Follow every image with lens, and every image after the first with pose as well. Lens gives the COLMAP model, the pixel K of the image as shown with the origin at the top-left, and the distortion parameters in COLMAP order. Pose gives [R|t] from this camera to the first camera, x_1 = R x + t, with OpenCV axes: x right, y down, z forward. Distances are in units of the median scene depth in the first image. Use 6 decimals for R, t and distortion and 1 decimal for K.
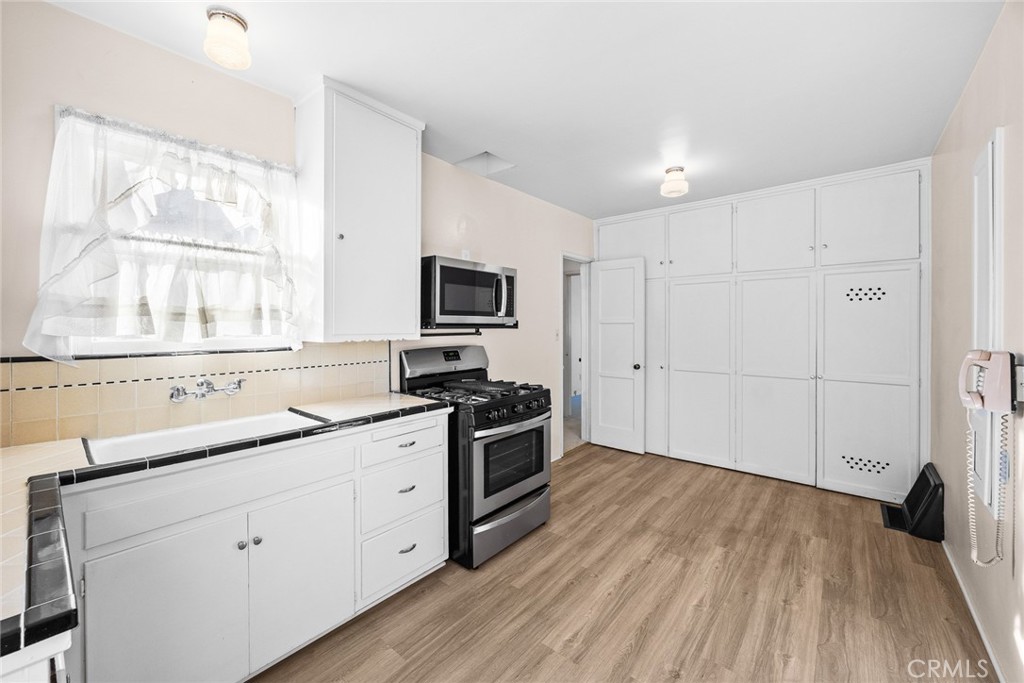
lens RADIAL K [[395.5, 0, 512.0], [0, 395.5, 341.5], [0, 0, 1]] dist [-0.000603, 0.000144]
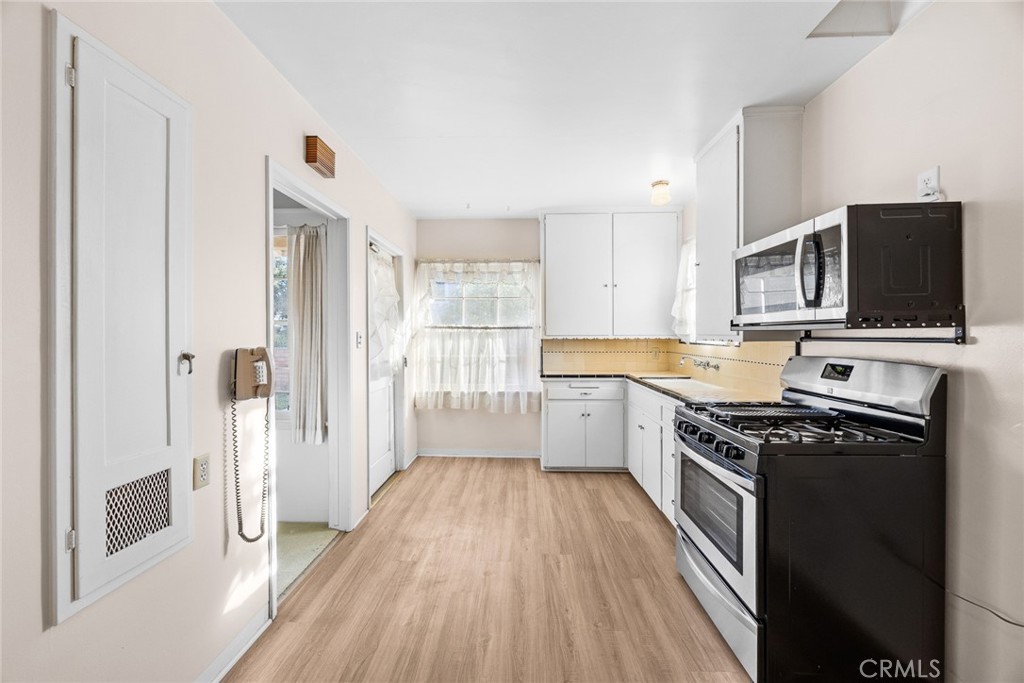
lens RADIAL K [[395.5, 0, 512.0], [0, 395.5, 341.5], [0, 0, 1]] dist [-0.000603, 0.000144]
pose [[-0.788571, 0.010533, -0.614854, 0.946799], [-0.015823, 0.999175, 0.037410, -0.042056], [0.614740, 0.039229, -0.787753, 1.675042]]
